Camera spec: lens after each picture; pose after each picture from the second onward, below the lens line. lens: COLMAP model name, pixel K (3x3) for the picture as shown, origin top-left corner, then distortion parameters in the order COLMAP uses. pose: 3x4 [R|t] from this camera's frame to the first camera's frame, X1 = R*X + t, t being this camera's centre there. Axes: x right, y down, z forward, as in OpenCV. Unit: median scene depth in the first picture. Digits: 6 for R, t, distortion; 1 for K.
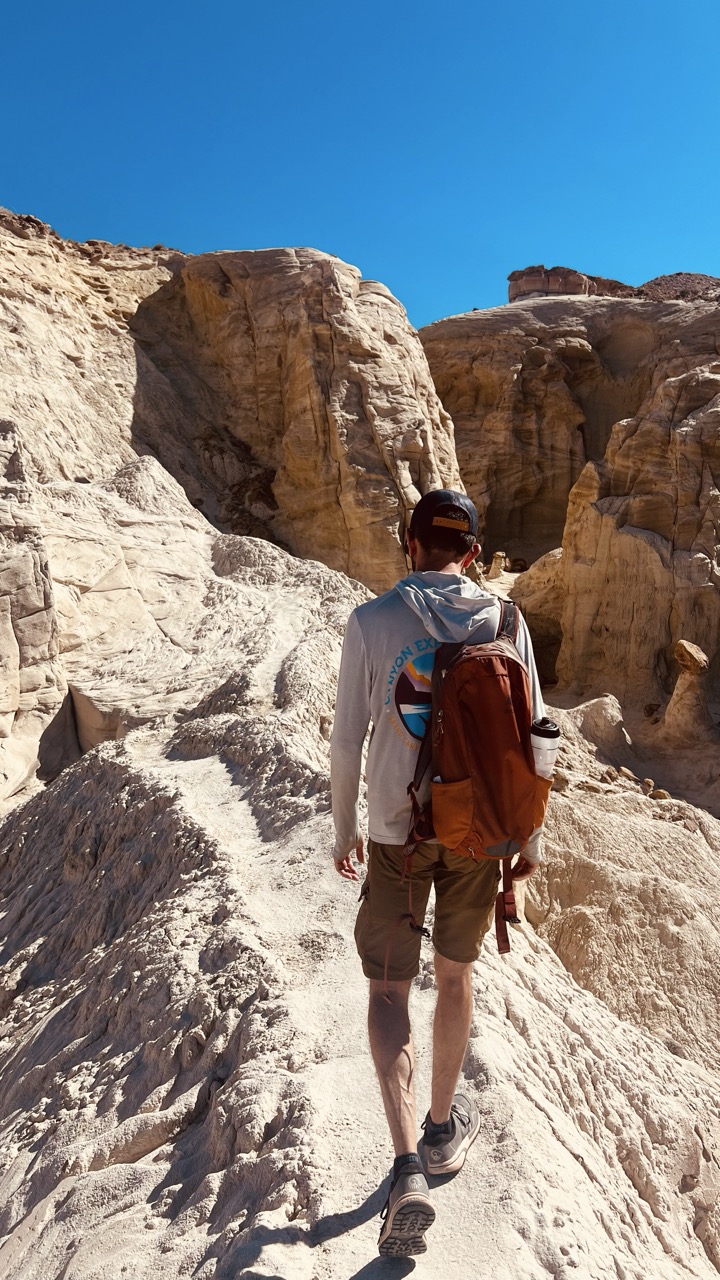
lens RADIAL K [[962.7, 0, 359.9], [0, 962.7, 650.4], [0, 0, 1]] dist [0.055656, -0.077605]
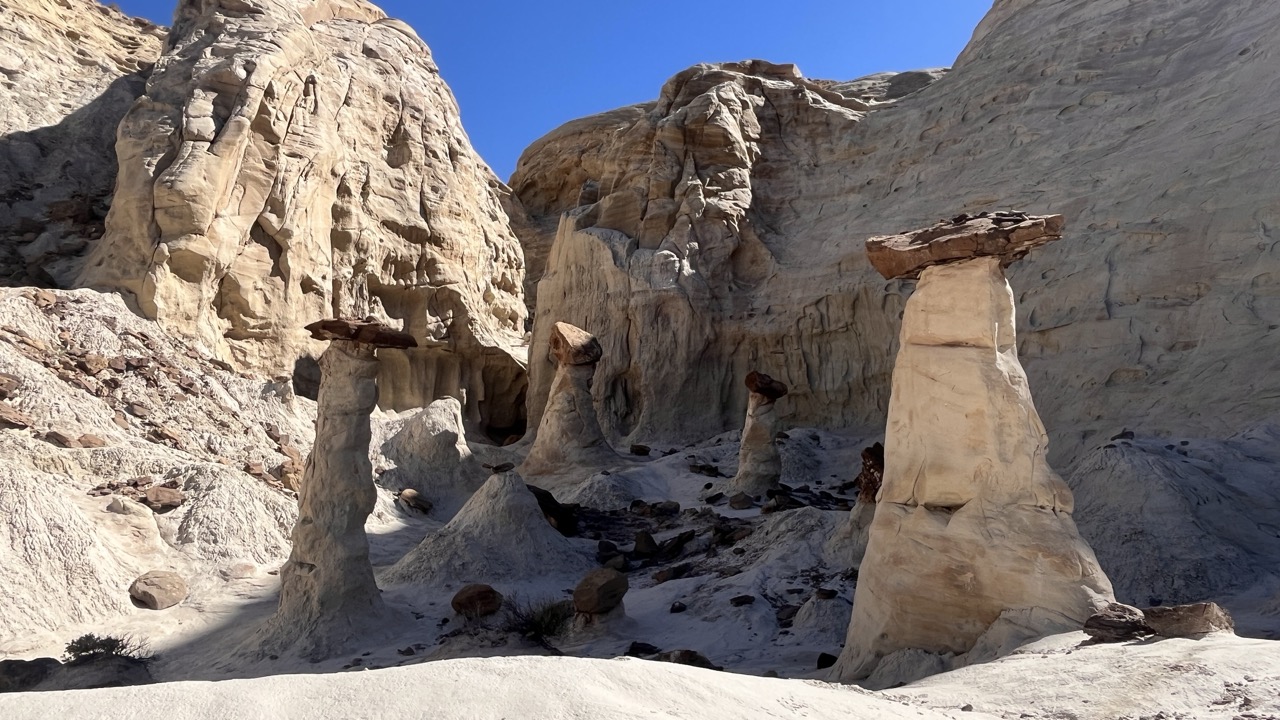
lens RADIAL K [[849.5, 0, 639.0], [0, 849.5, 364.5], [0, 0, 1]] dist [-0.000576, -0.003429]
pose [[0.998091, 0.005860, -0.061478, 0.366238], [-0.018236, 0.979061, -0.202749, 0.121389], [0.059003, 0.203483, 0.977299, 0.360220]]
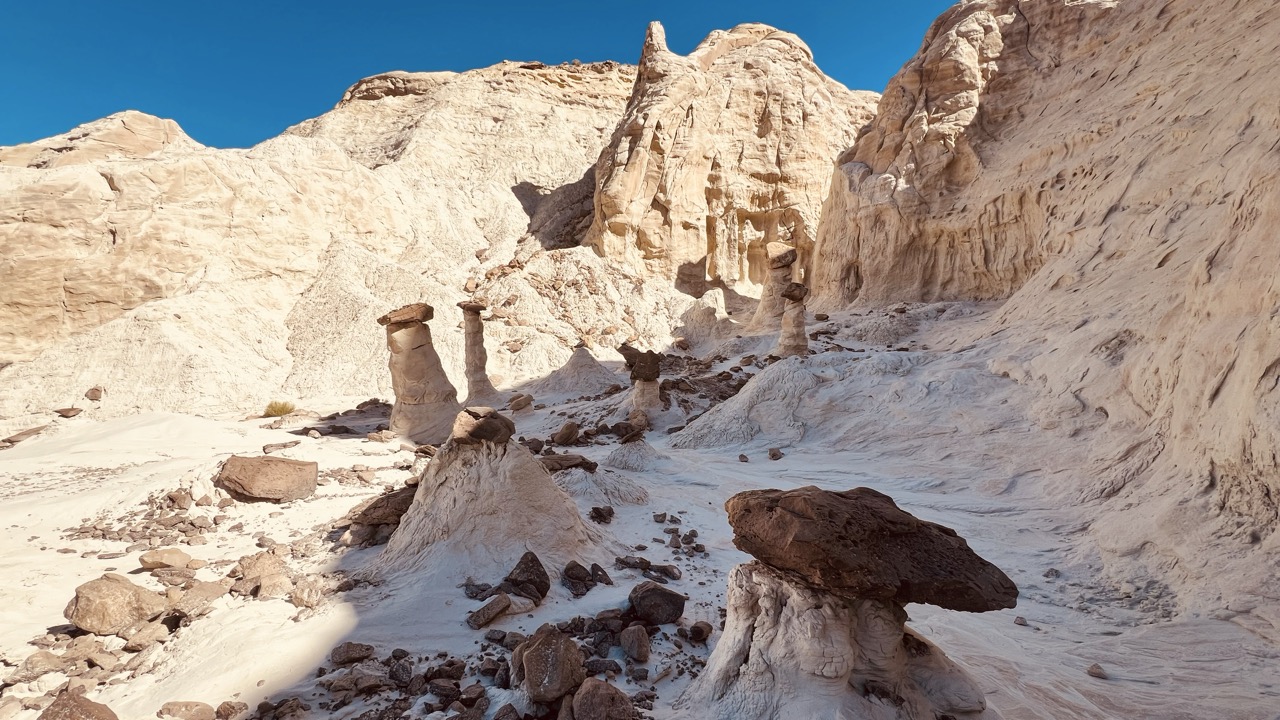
lens RADIAL K [[512.0, 0, 638.7], [0, 512.0, 363.2], [0, 0, 1]] dist [-0.000157, 0.000428]
pose [[0.683192, 0.099952, -0.723366, 0.591148], [-0.062393, 0.994956, 0.078552, 0.083909], [0.727569, -0.008532, 0.685982, 0.390610]]
